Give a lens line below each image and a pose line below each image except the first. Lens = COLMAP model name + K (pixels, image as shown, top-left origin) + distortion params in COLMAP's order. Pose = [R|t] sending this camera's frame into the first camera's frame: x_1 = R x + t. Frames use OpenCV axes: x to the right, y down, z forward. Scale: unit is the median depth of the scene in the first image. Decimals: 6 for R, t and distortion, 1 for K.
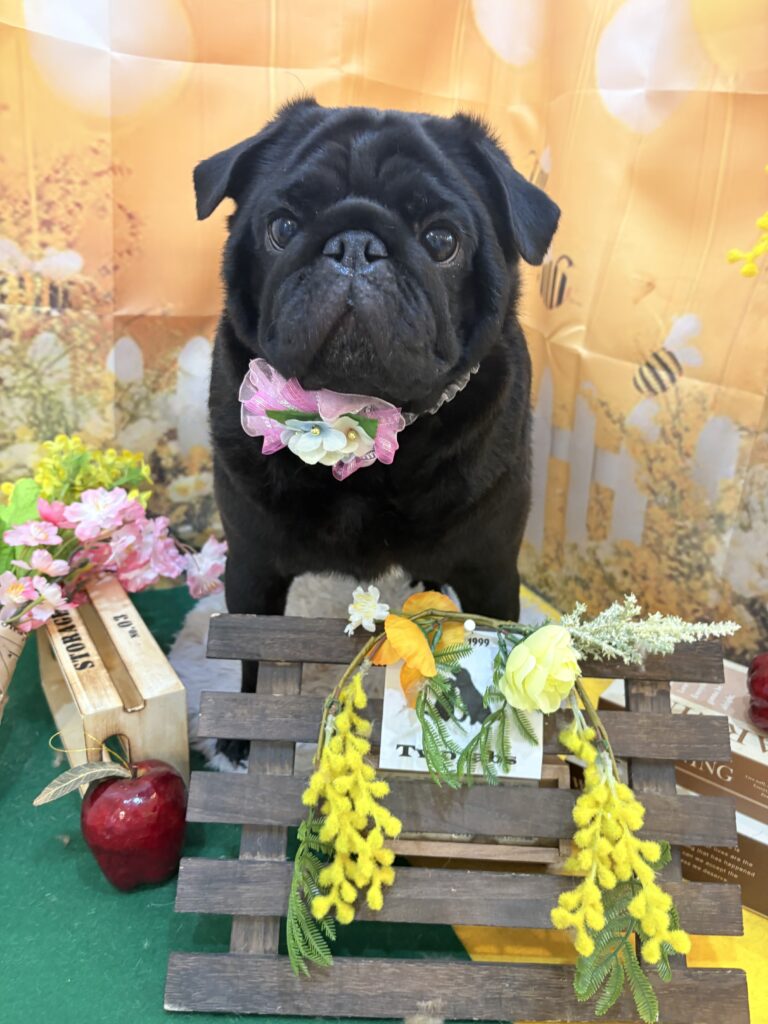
lens RADIAL K [[779.1, 0, 384.0], [0, 779.1, 512.0], [0, 0, 1]] dist [-0.005032, 0.057309]
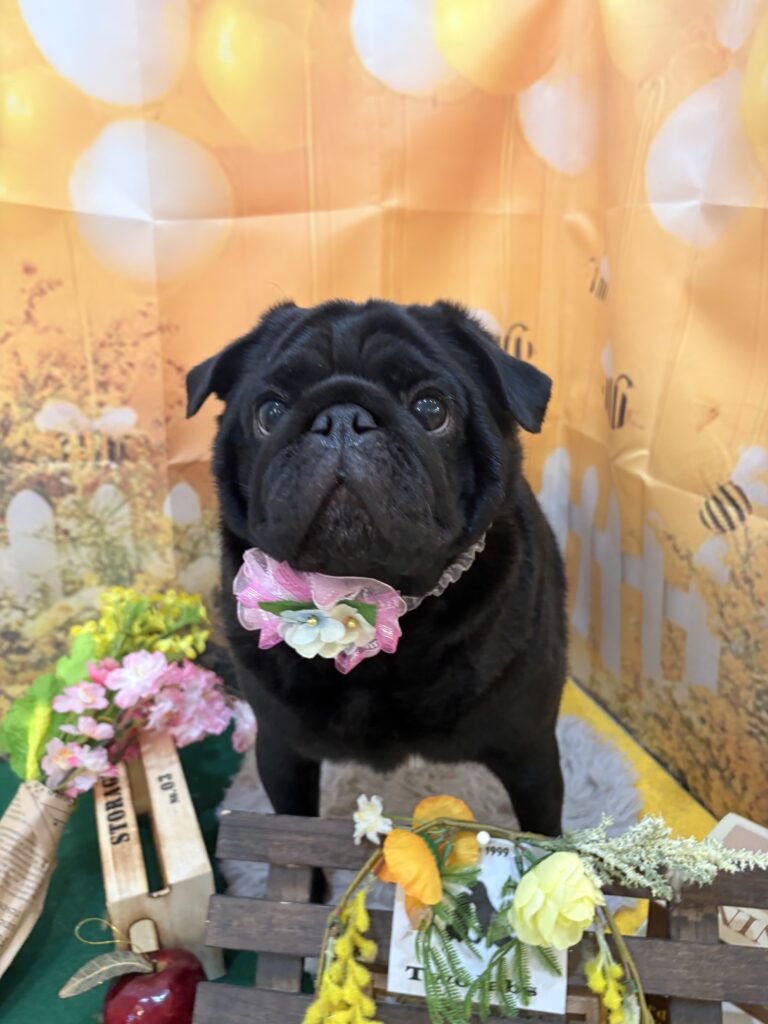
lens RADIAL K [[776.3, 0, 403.3], [0, 776.3, 512.3], [0, 0, 1]] dist [0.001842, -0.002301]
pose [[0.985661, -0.029827, -0.166078, 0.132432], [0.025287, 0.999248, -0.029387, -0.157501], [0.166830, 0.024766, 0.985675, 0.048269]]
